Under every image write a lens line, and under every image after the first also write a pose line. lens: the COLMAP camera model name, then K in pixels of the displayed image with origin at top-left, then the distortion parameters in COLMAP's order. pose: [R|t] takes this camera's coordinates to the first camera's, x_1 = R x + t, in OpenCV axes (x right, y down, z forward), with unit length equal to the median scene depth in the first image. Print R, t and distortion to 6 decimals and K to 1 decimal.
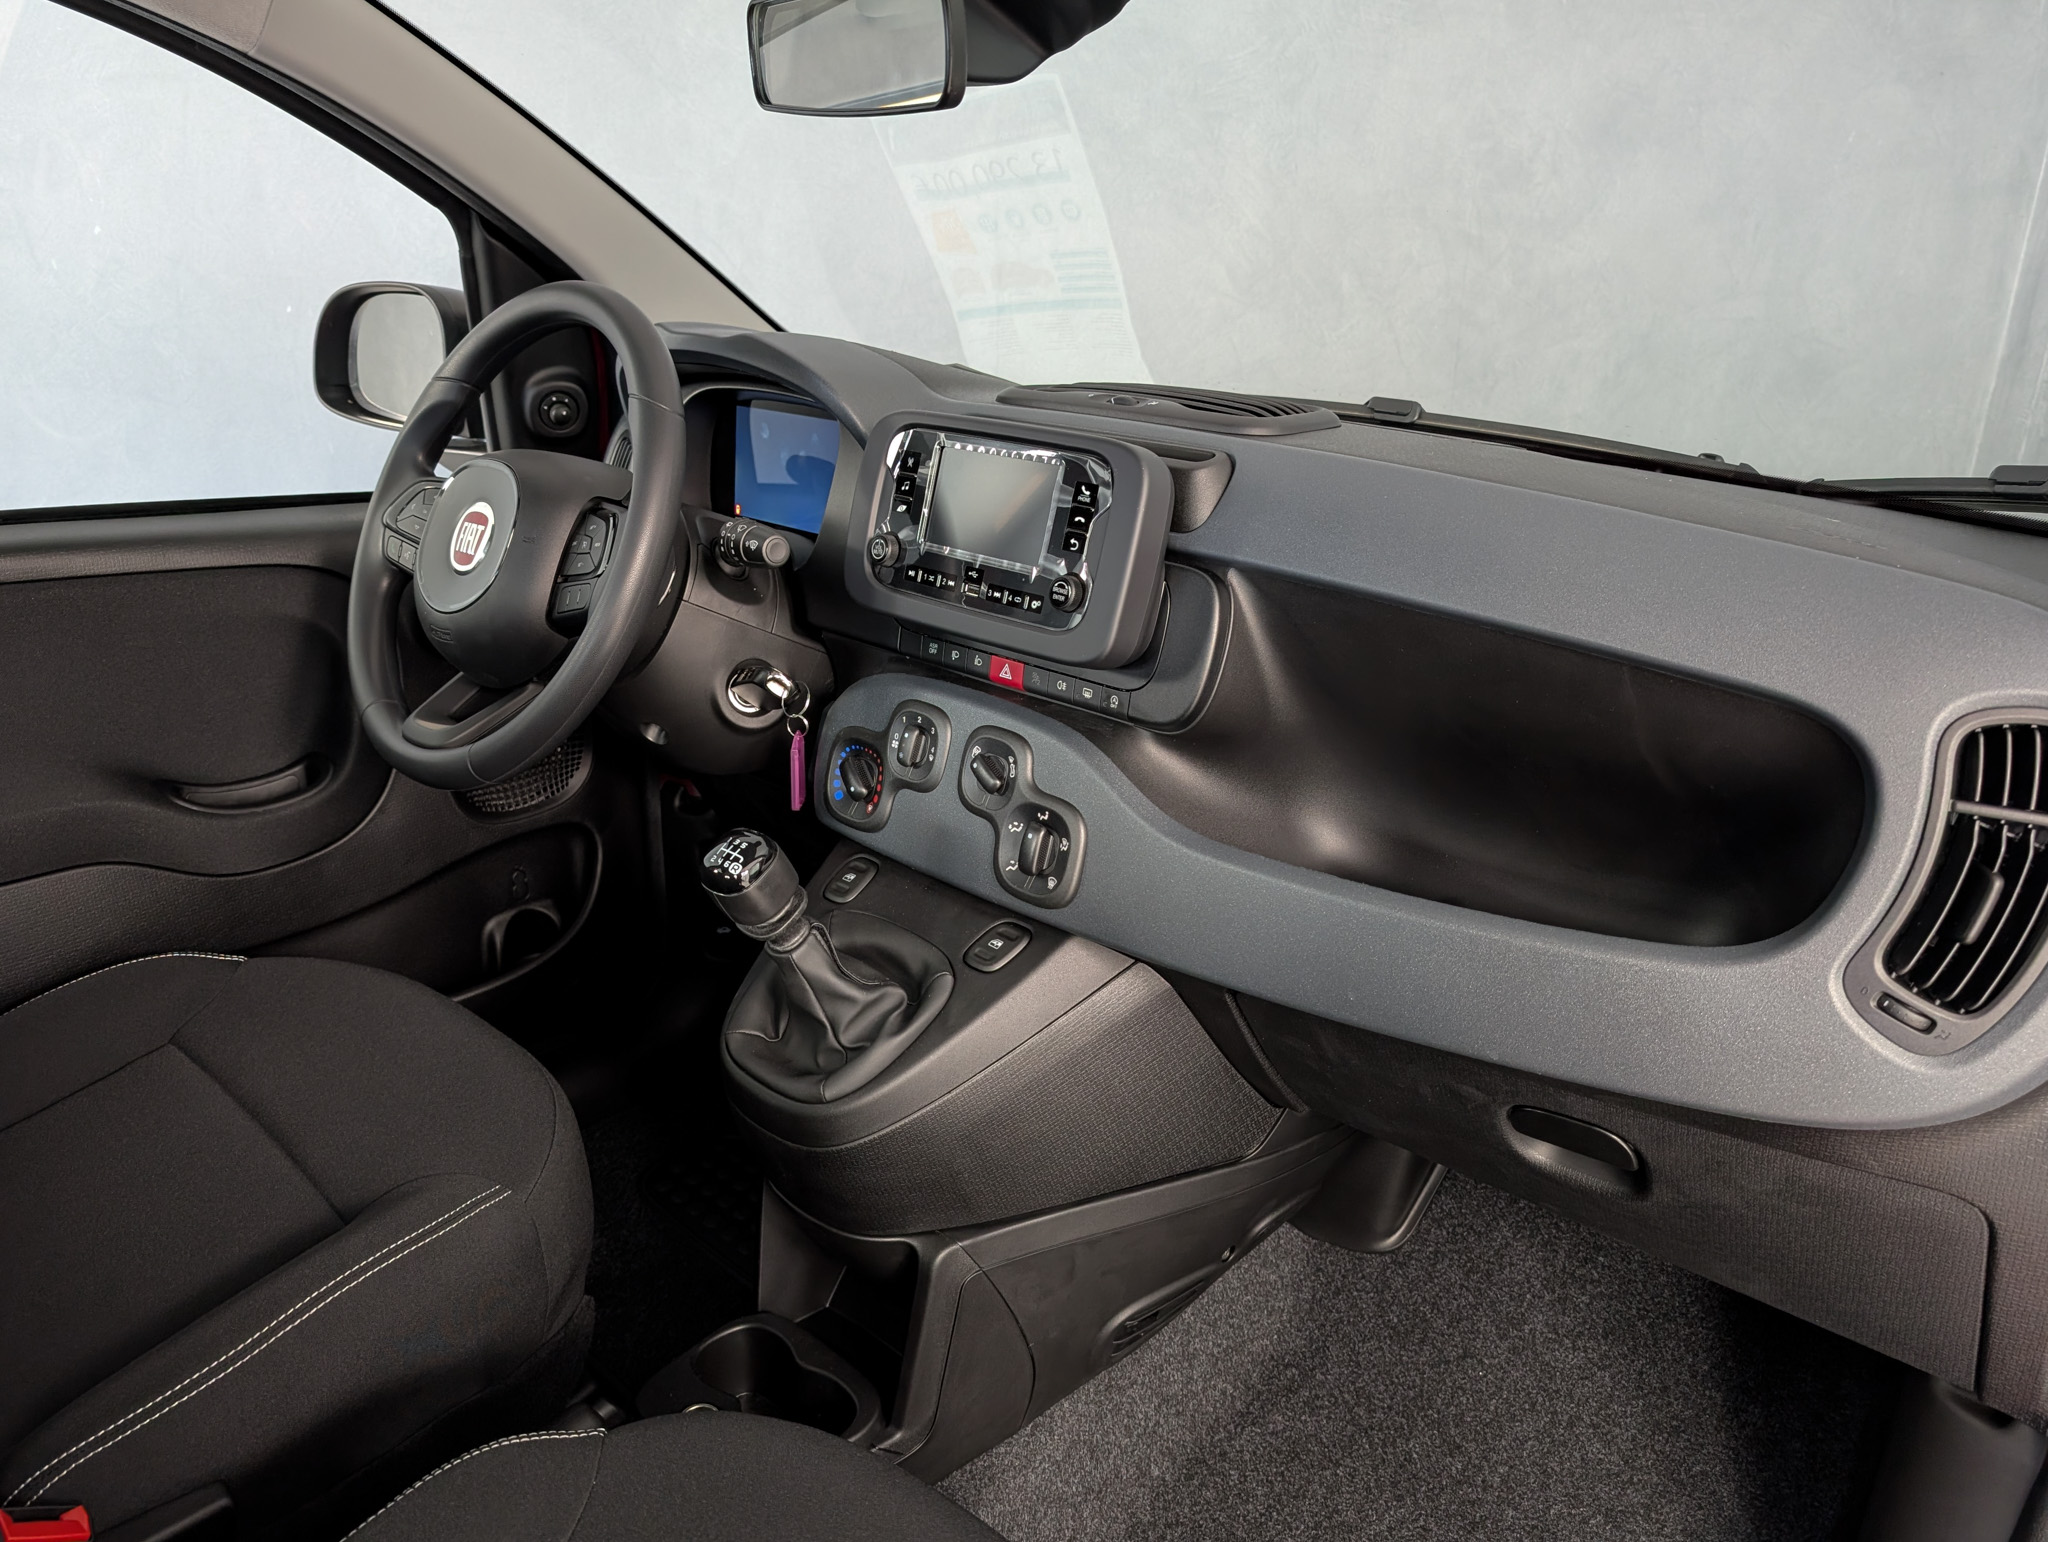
lens RADIAL K [[1383.8, 0, 1080.3], [0, 1383.8, 707.8], [0, 0, 1]] dist [0.109931, -0.133949]
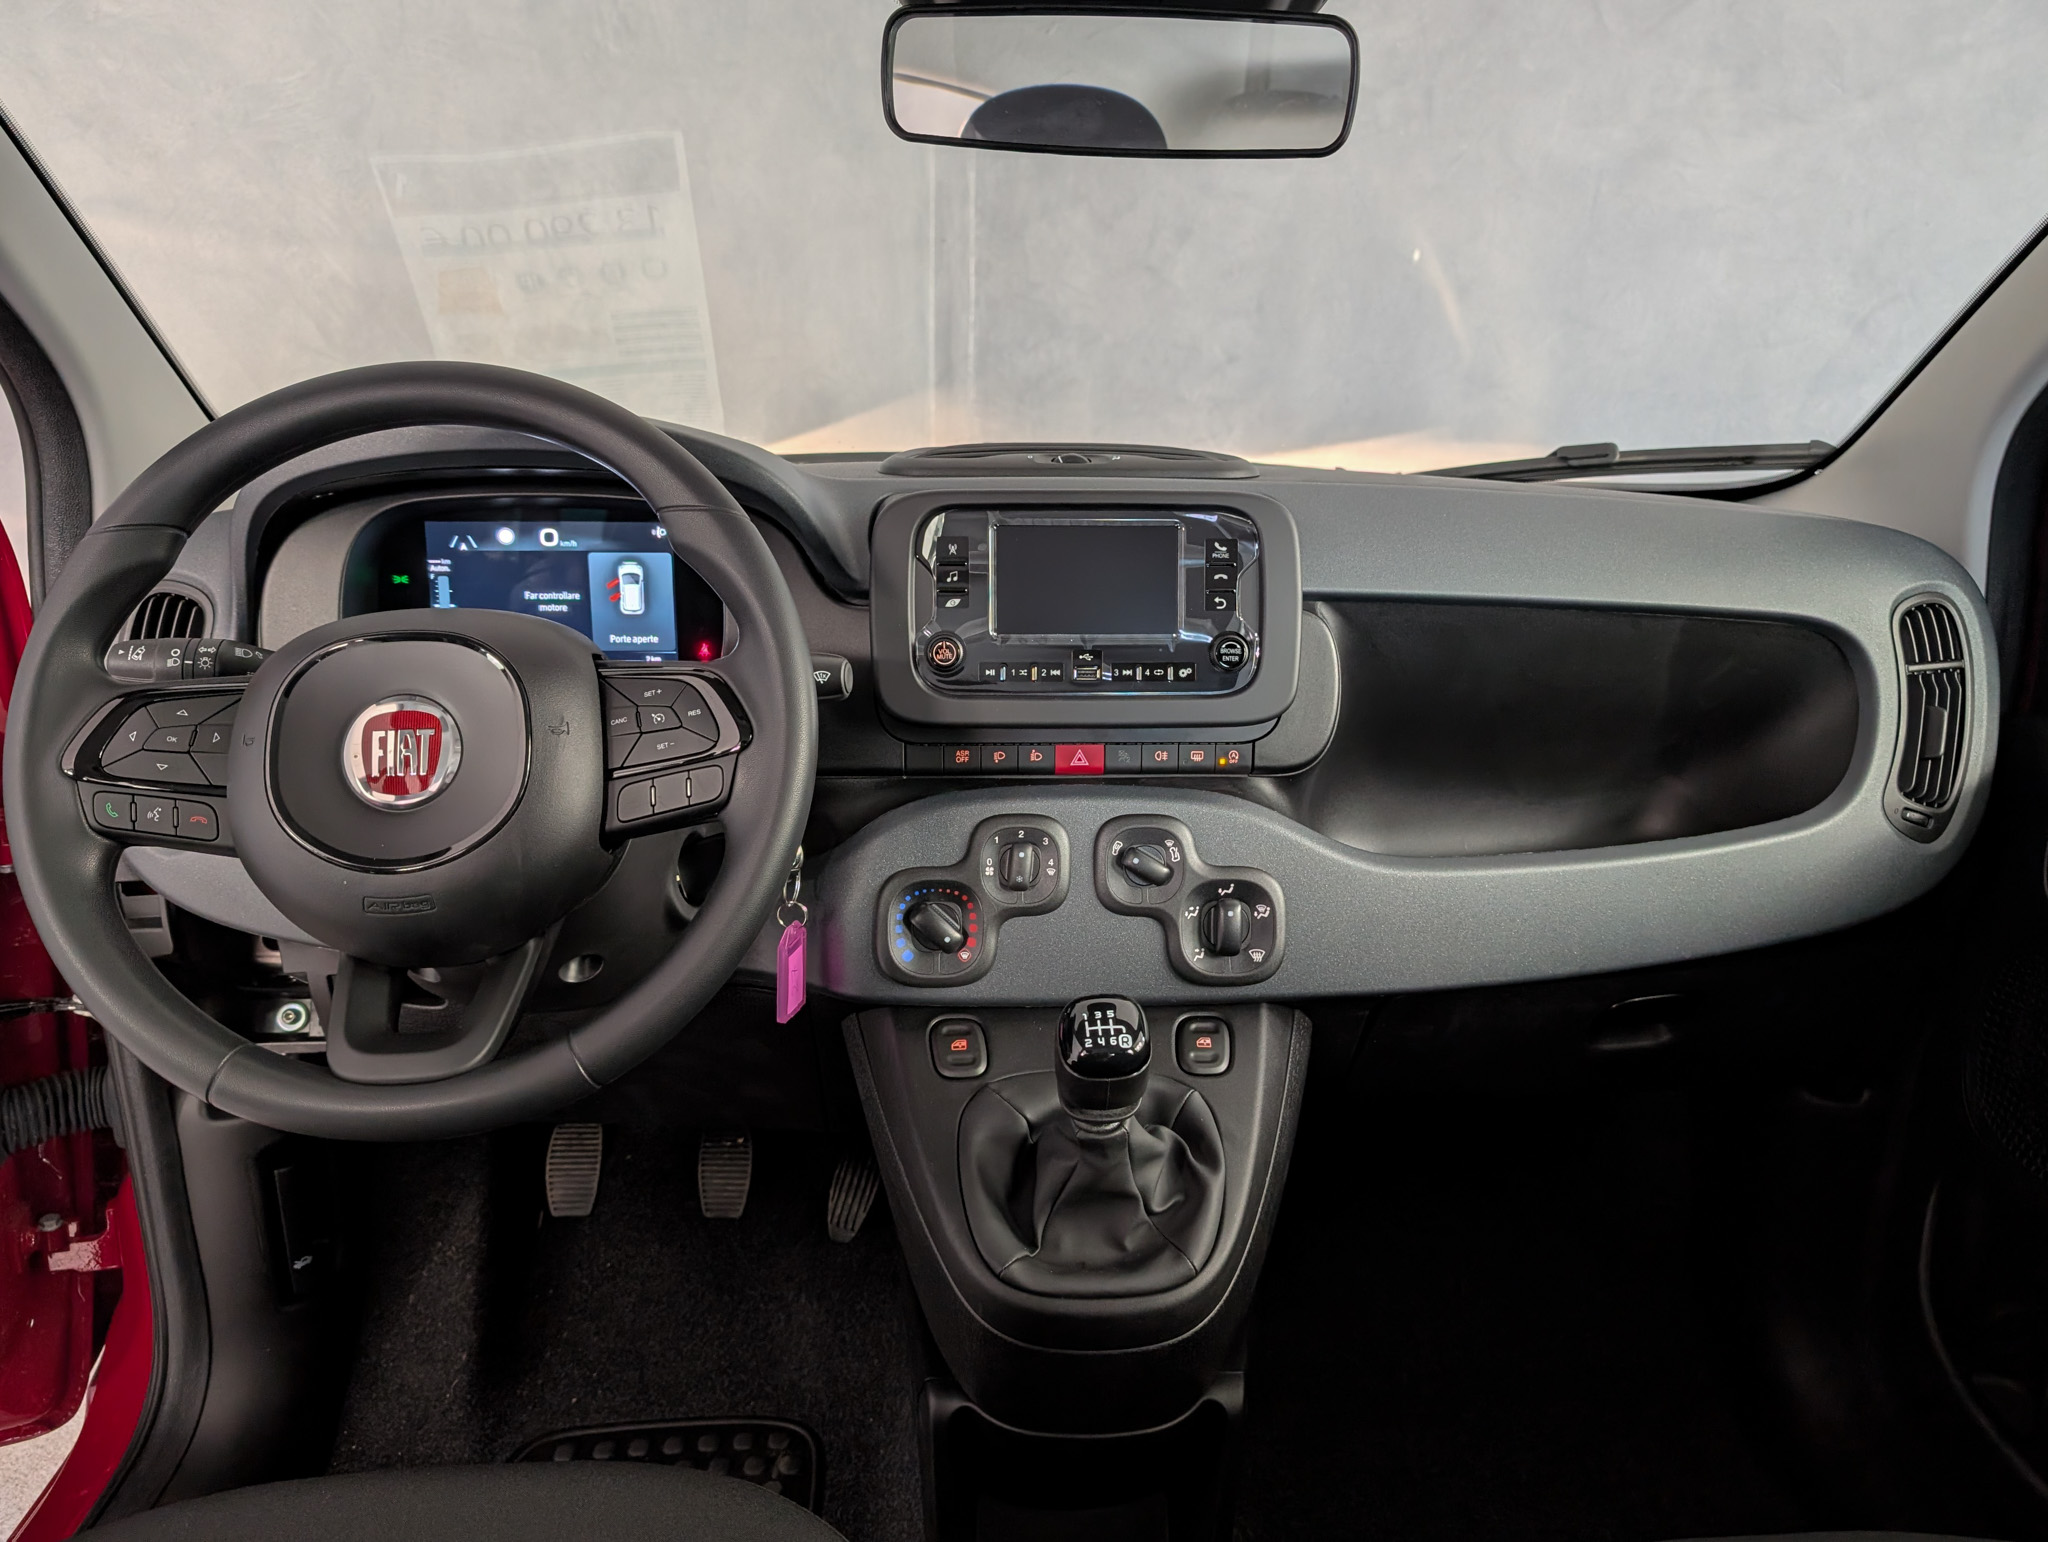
lens RADIAL K [[1383.8, 0, 1080.3], [0, 1383.8, 707.8], [0, 0, 1]] dist [0.109931, -0.133949]
pose [[0.732758, -0.205131, 0.648835, -0.655254], [0.225623, 0.972786, 0.052743, -0.109317], [-0.641997, 0.107745, 0.759099, 0.307342]]
